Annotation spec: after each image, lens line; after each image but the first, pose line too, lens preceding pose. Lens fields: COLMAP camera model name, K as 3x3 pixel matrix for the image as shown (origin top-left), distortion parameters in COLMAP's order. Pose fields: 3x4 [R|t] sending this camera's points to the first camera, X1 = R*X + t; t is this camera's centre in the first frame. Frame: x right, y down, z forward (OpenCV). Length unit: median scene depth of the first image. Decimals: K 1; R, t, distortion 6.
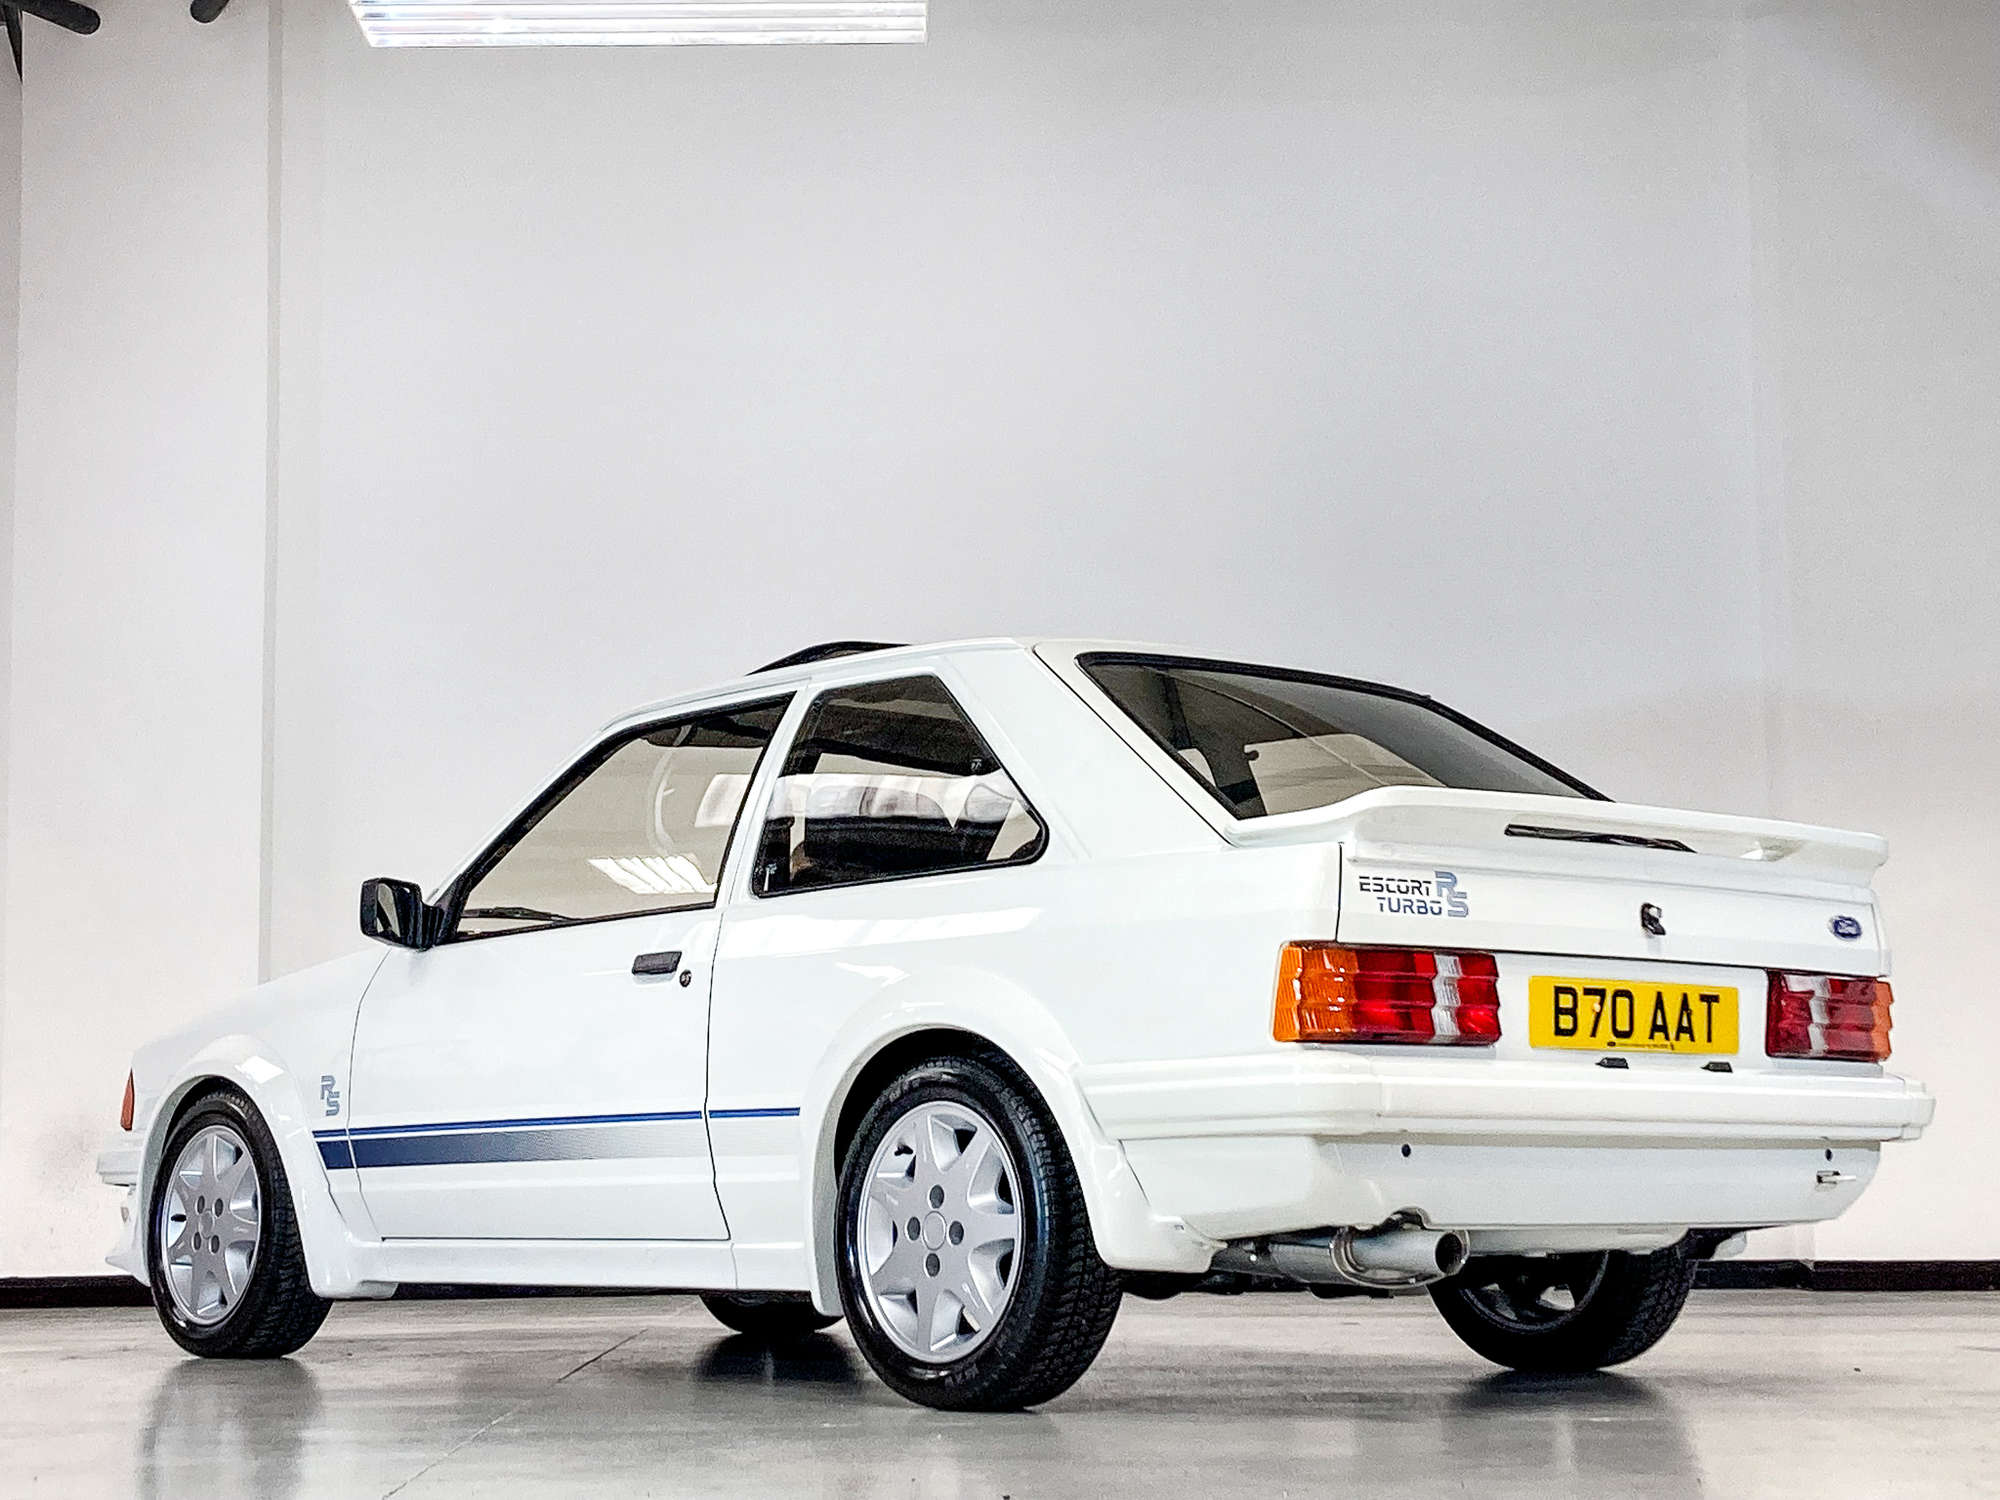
lens RADIAL K [[3546.2, 0, 999.7], [0, 3546.2, 748.9], [0, 0, 1]] dist [-0.016580, 0.000000]
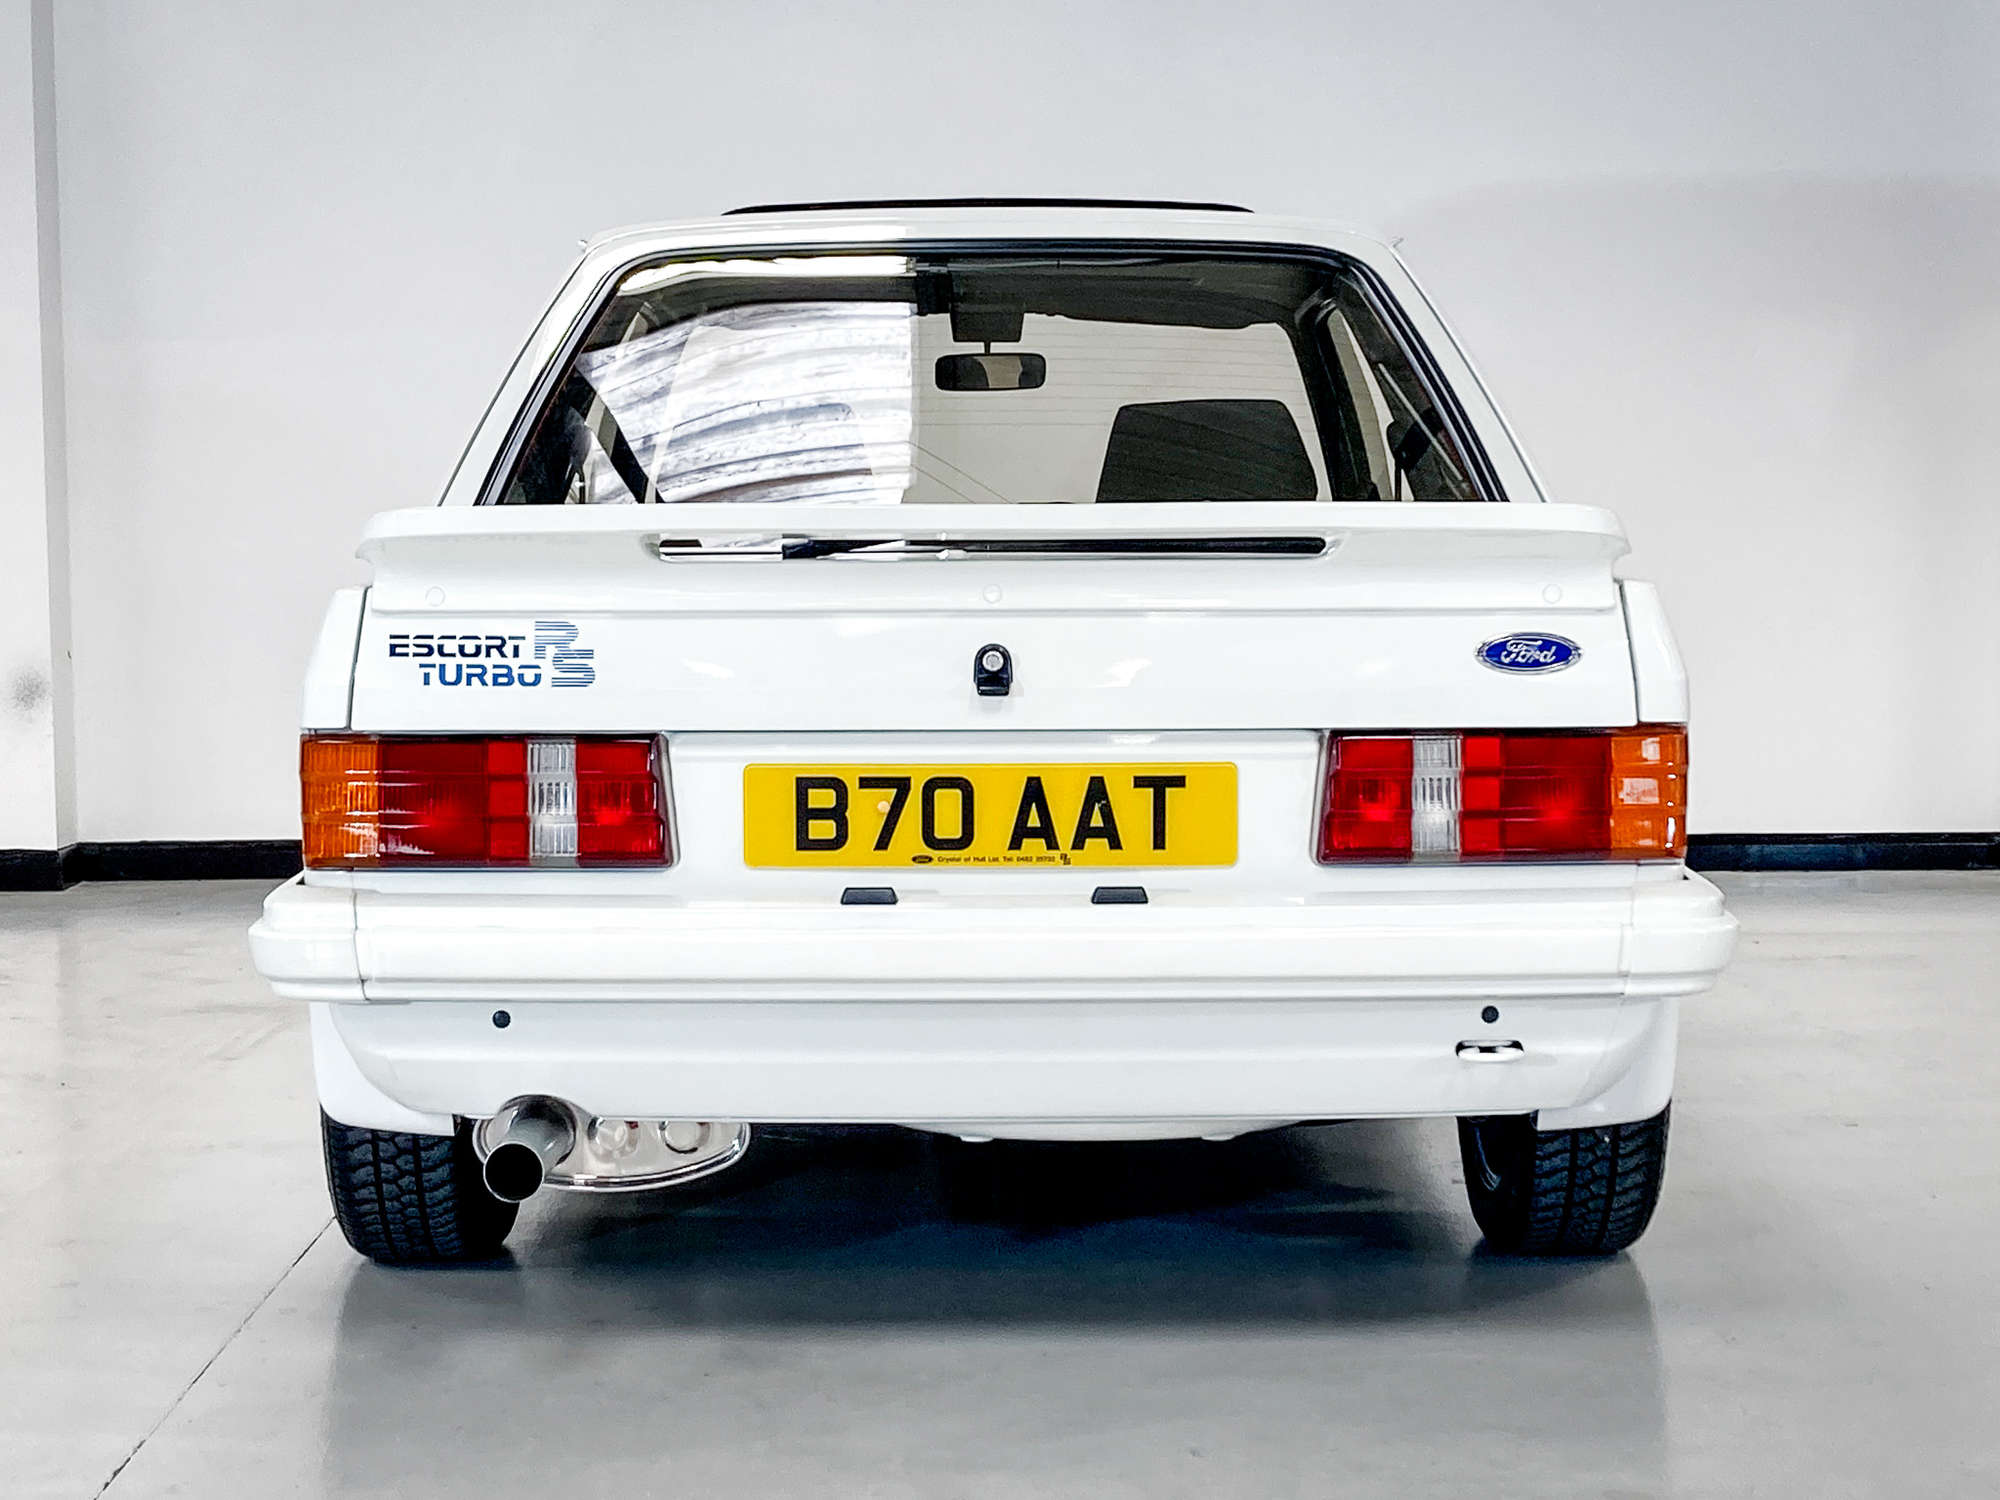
lens RADIAL K [[3499.6, 0, 999.8], [0, 3499.6, 748.8], [0, 0, 1]] dist [0.290843, 0.000000]
pose [[0.781288, 0.042378, -0.622730, 0.600478], [0.077781, 0.983305, 0.164502, -0.044841], [0.619305, -0.176960, 0.764949, 0.515413]]
